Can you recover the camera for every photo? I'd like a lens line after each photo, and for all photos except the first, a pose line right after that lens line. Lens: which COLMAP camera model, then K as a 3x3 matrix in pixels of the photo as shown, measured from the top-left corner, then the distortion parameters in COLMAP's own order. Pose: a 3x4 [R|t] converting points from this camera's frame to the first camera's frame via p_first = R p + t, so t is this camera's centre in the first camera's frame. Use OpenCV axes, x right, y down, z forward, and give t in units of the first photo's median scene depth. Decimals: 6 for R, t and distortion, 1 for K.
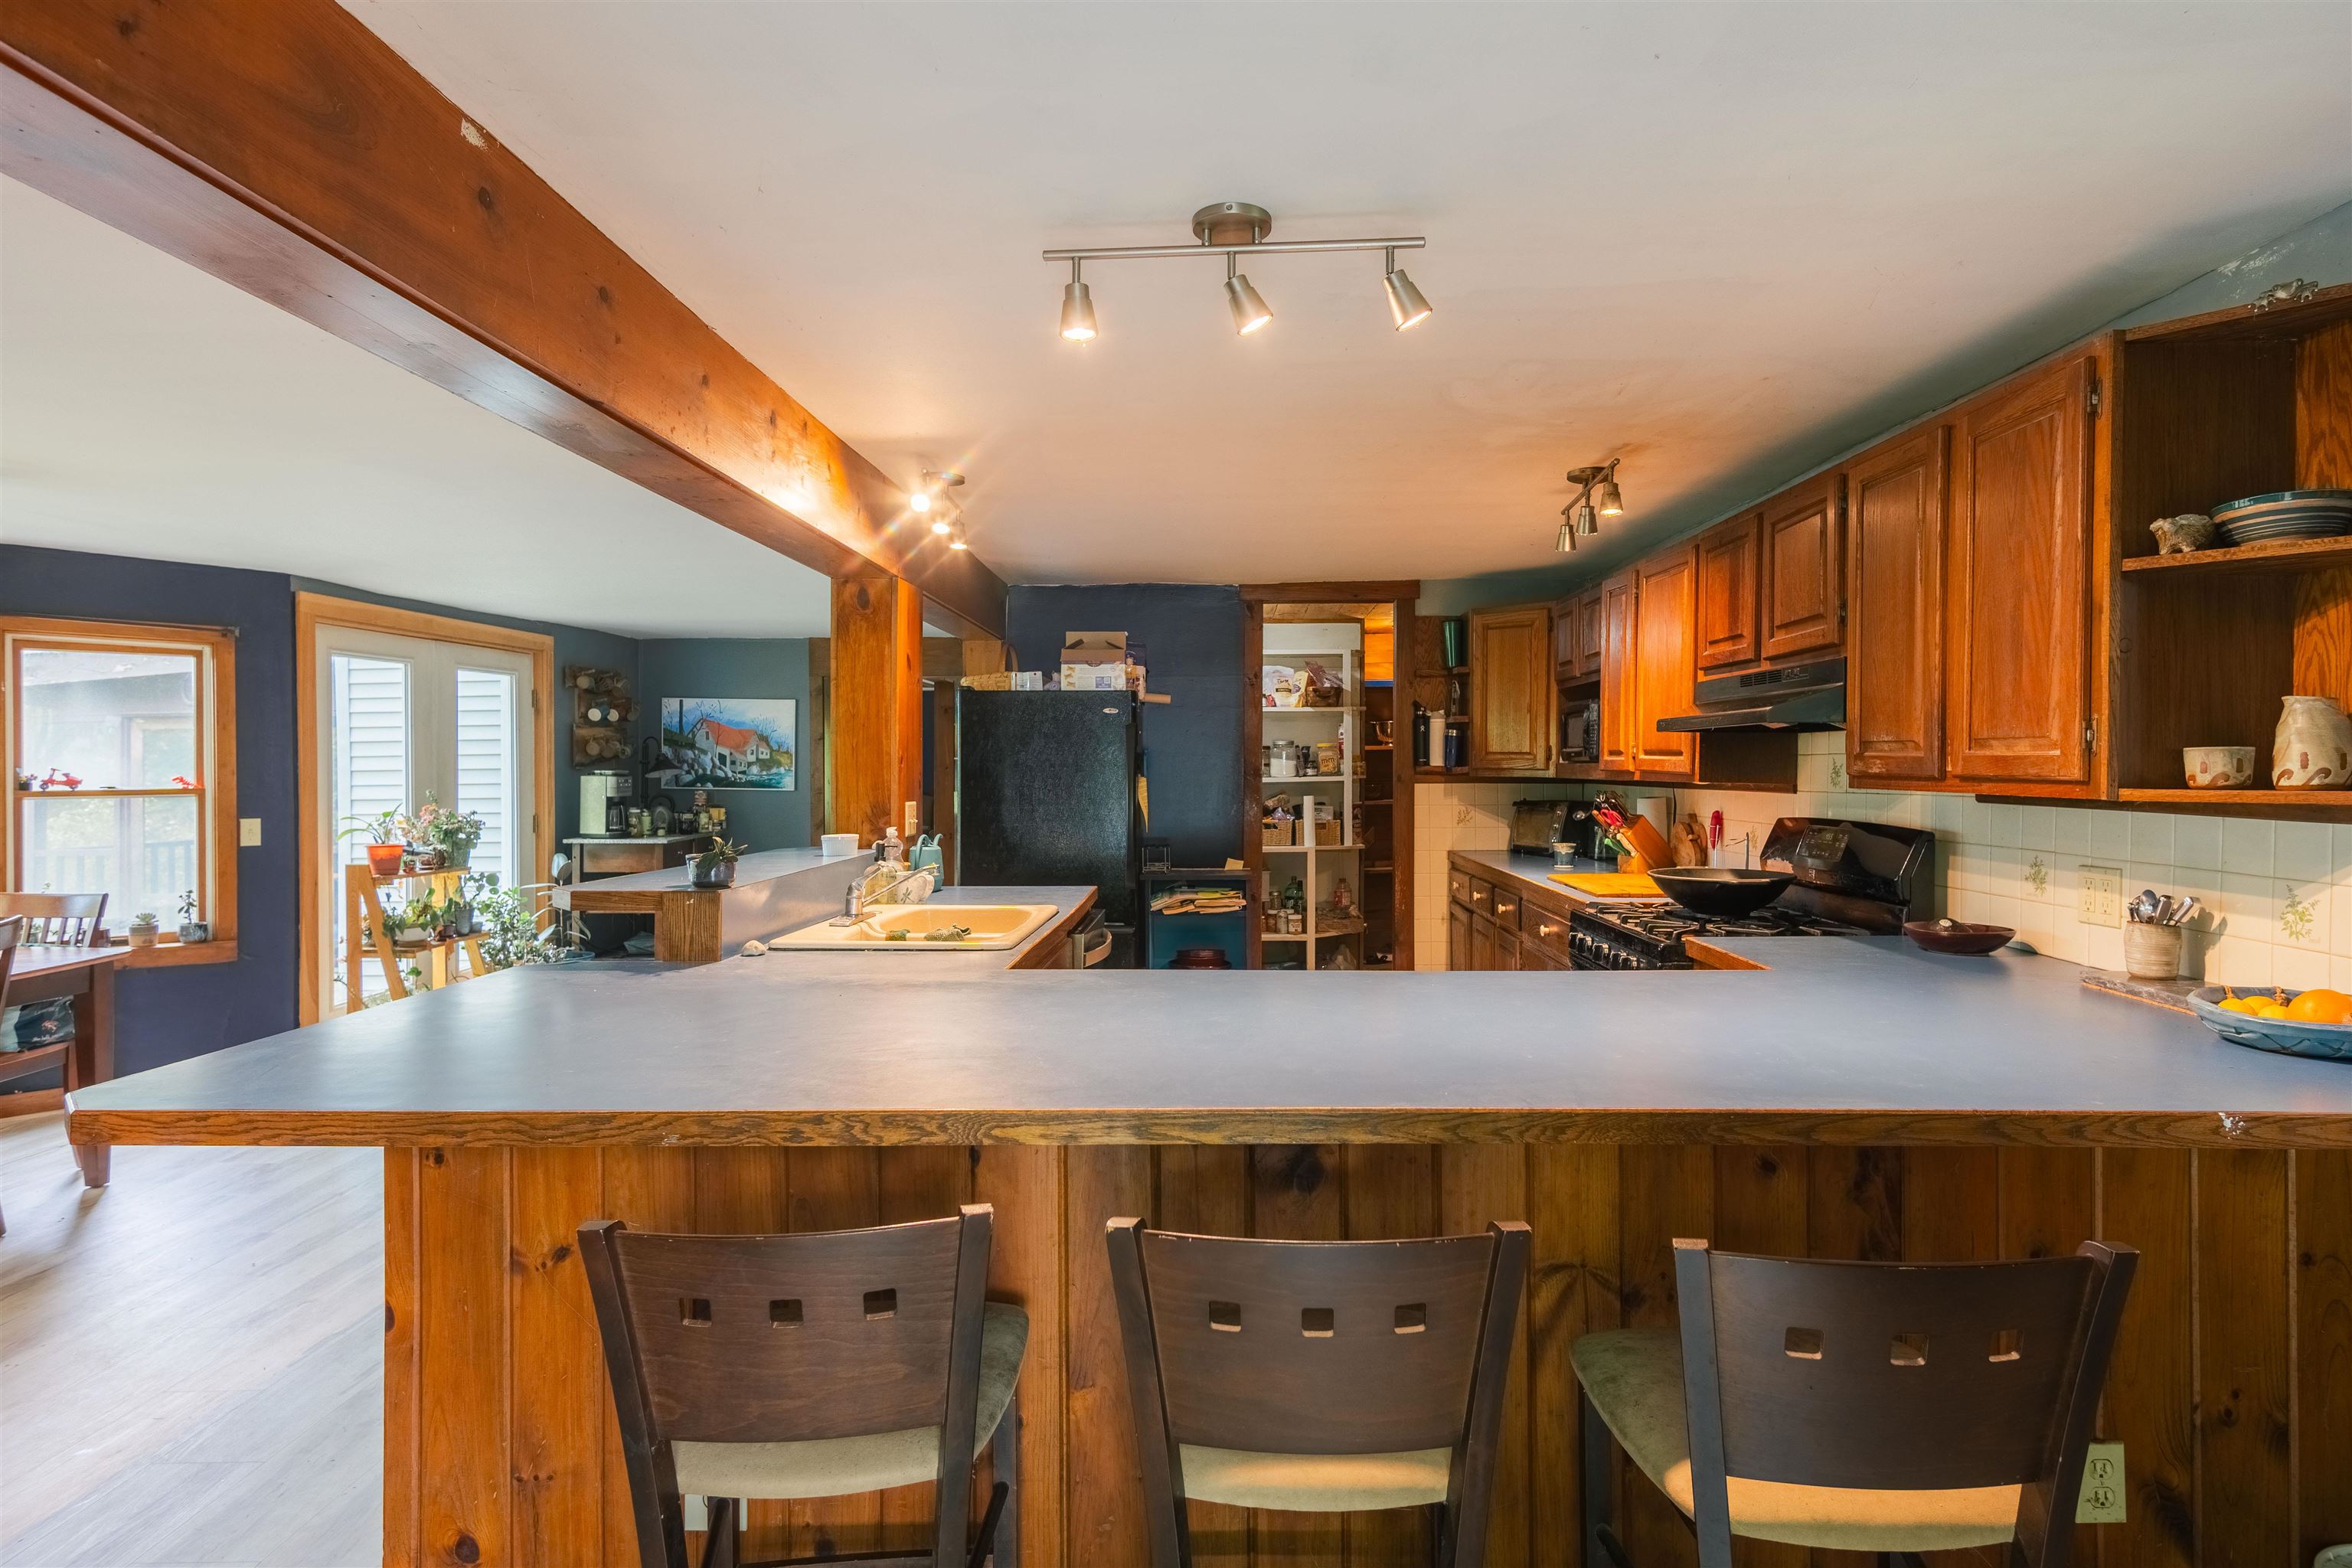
lens RADIAL K [[1269.1, 0, 1208.2], [0, 1269.1, 761.3], [0, 0, 1]] dist [0.004550, 0.001464]
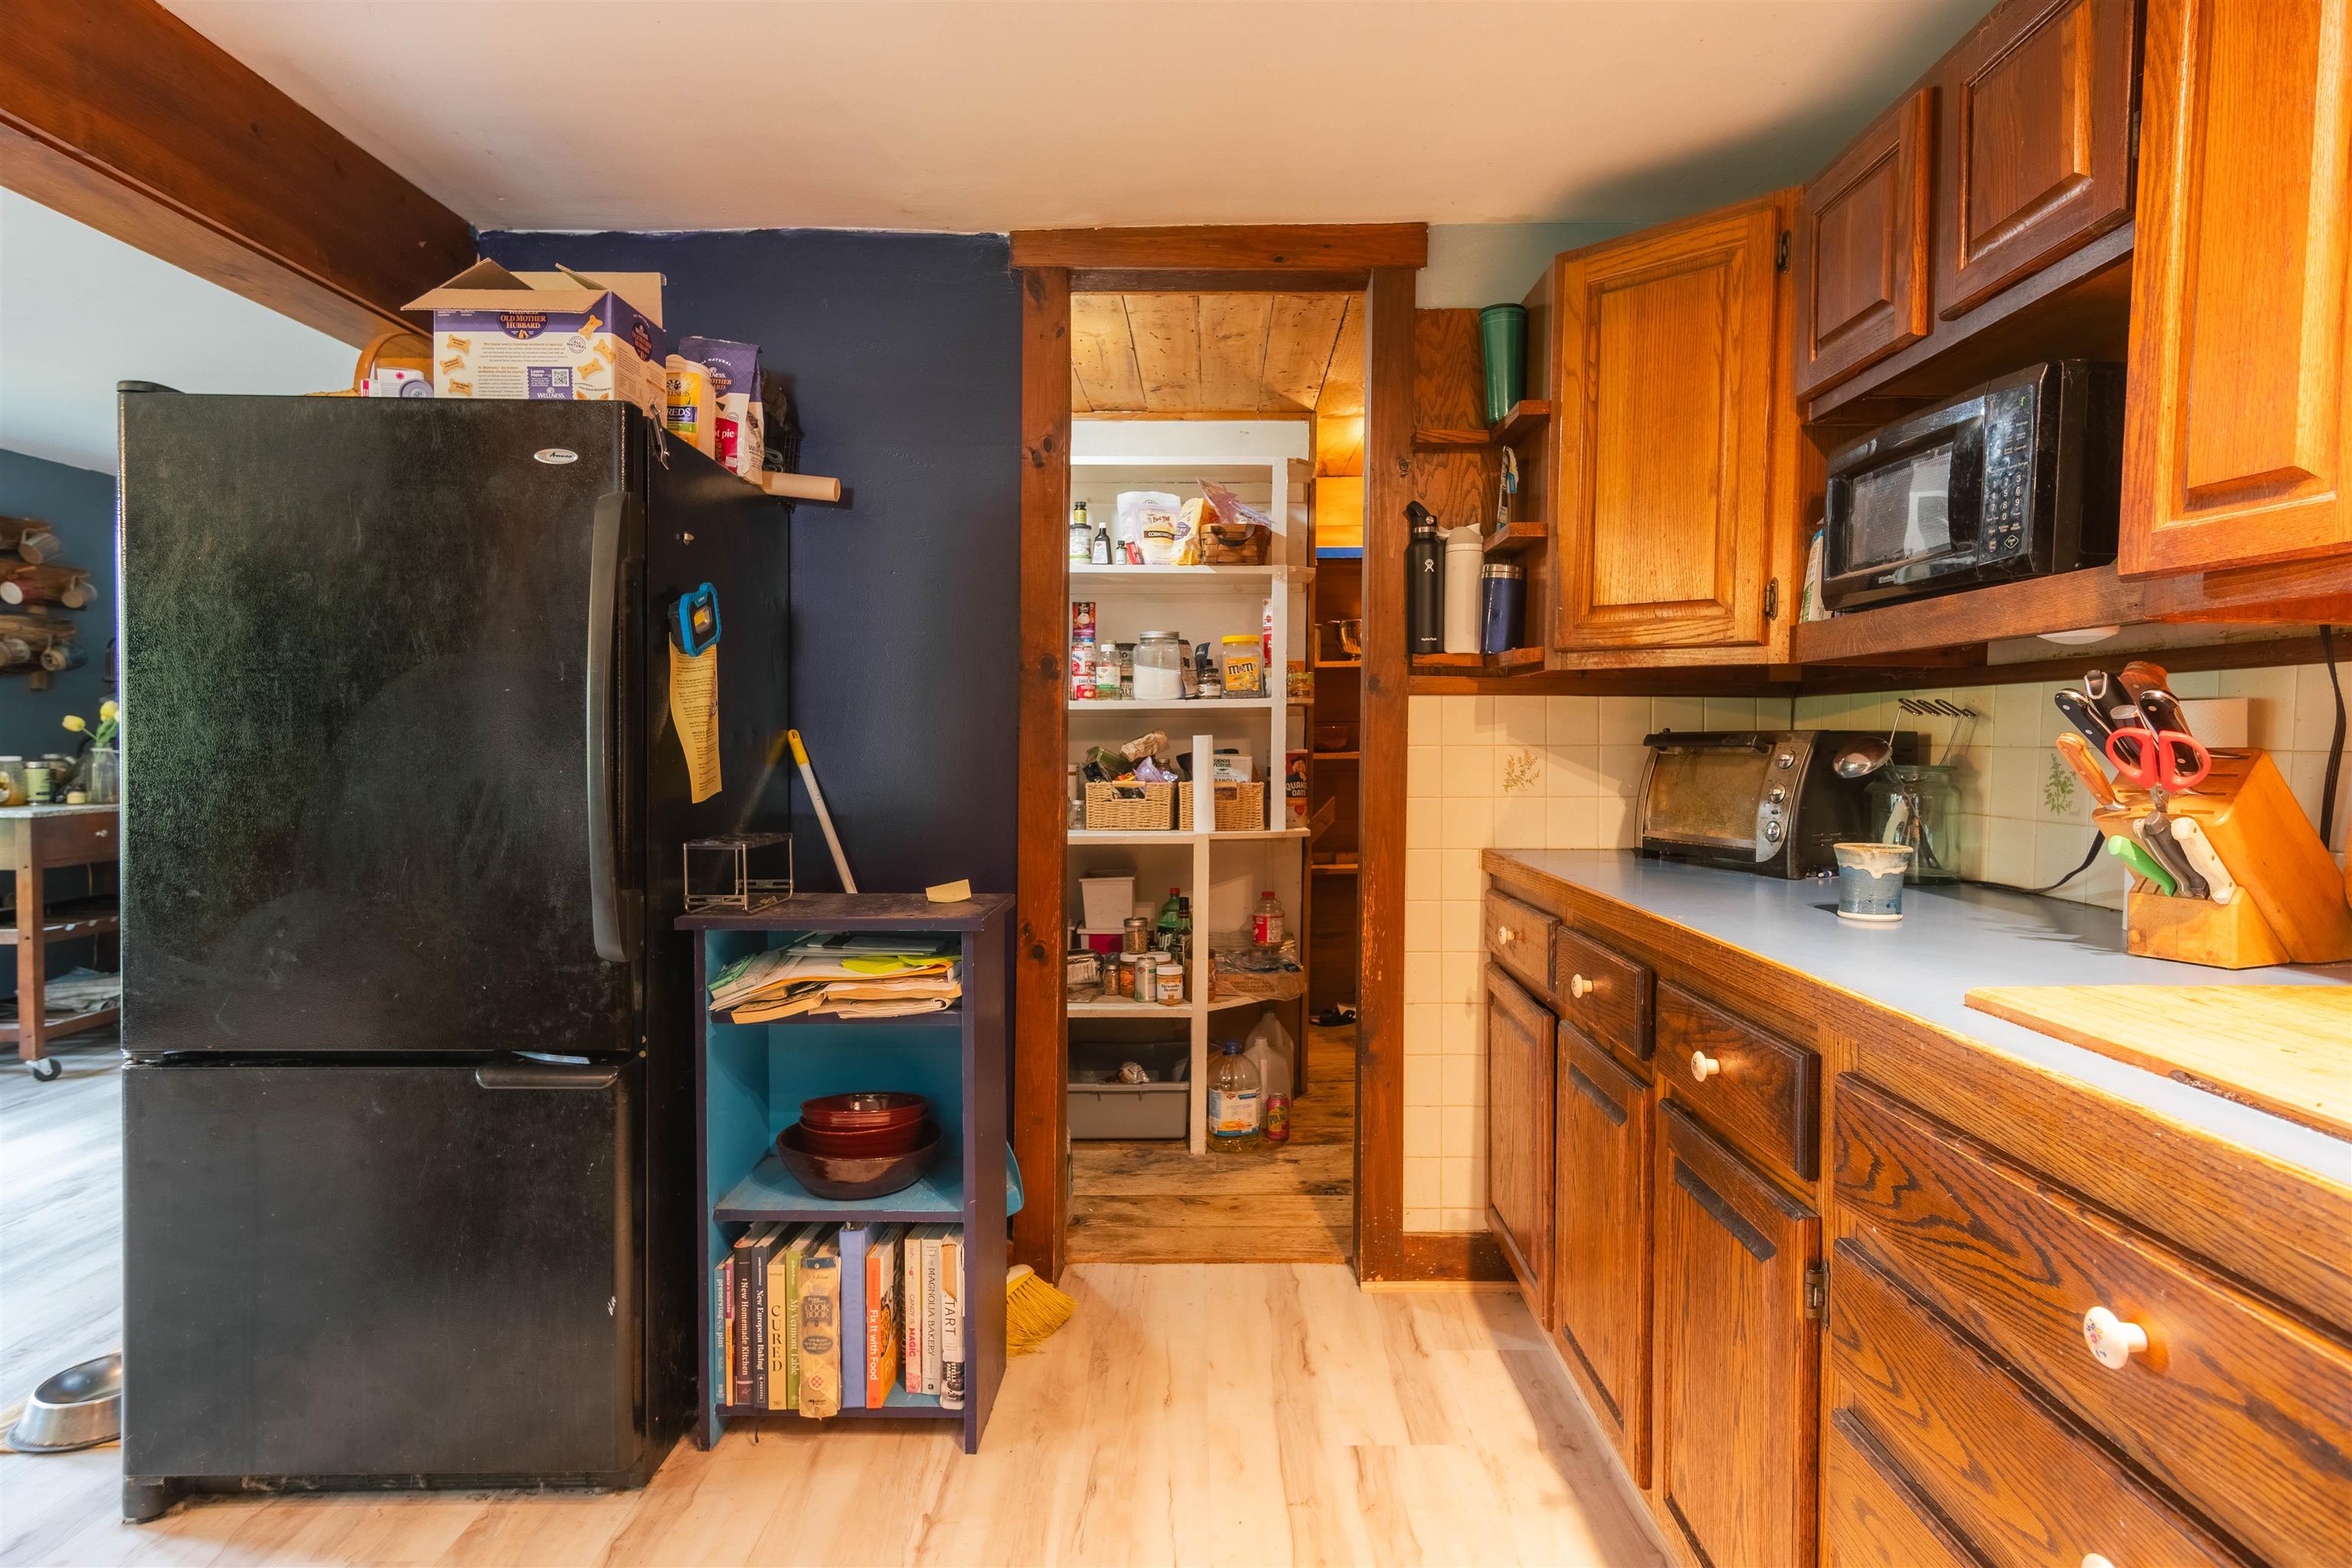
lens RADIAL K [[1264.6, 0, 1195.6], [0, 1264.6, 780.9], [0, 0, 1]] dist [0.002336, 0.000781]
pose [[0.999975, 0.006763, 0.002237, 0.088155], [-0.006841, 0.999295, 0.036917, 0.031393], [-0.001986, -0.036931, 0.999316, 0.562199]]
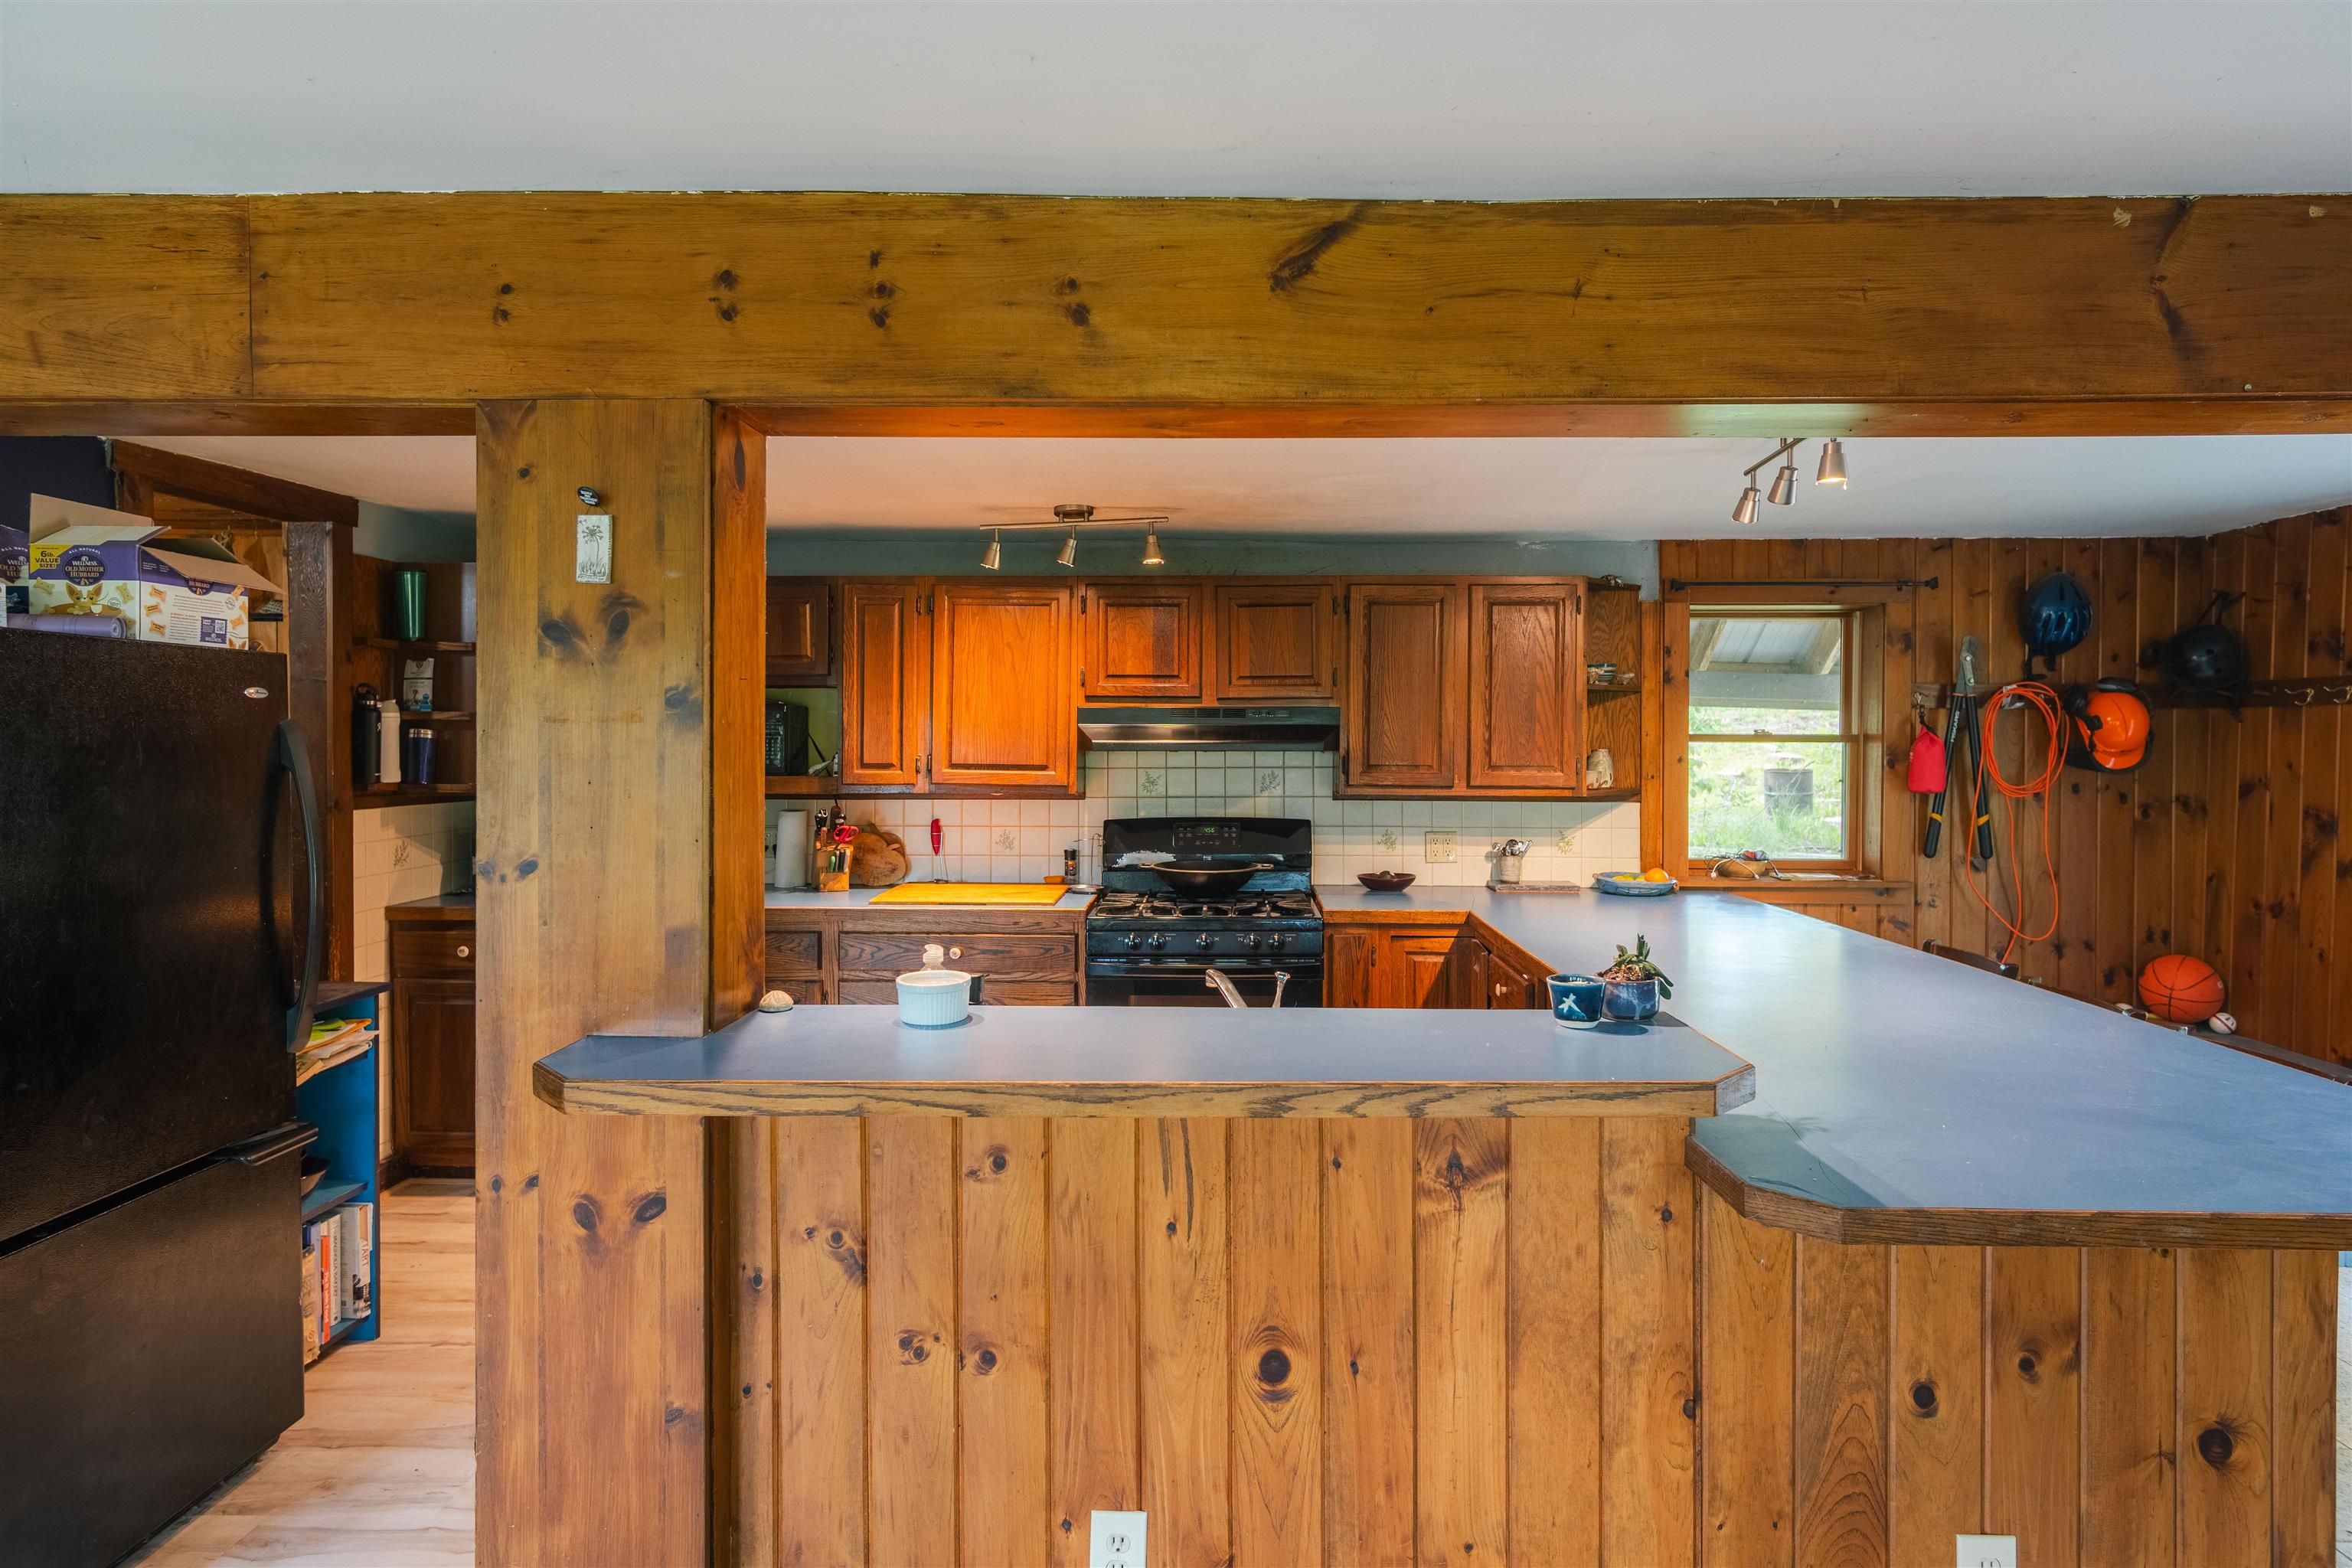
lens RADIAL K [[1269.1, 0, 1208.2], [0, 1269.1, 761.3], [0, 0, 1]] dist [0.004550, 0.001464]
pose [[0.007394, -0.016808, 0.999831, -0.485536], [-0.005008, 0.999846, 0.016845, -0.020843], [-0.999960, -0.005132, 0.007308, 0.554807]]
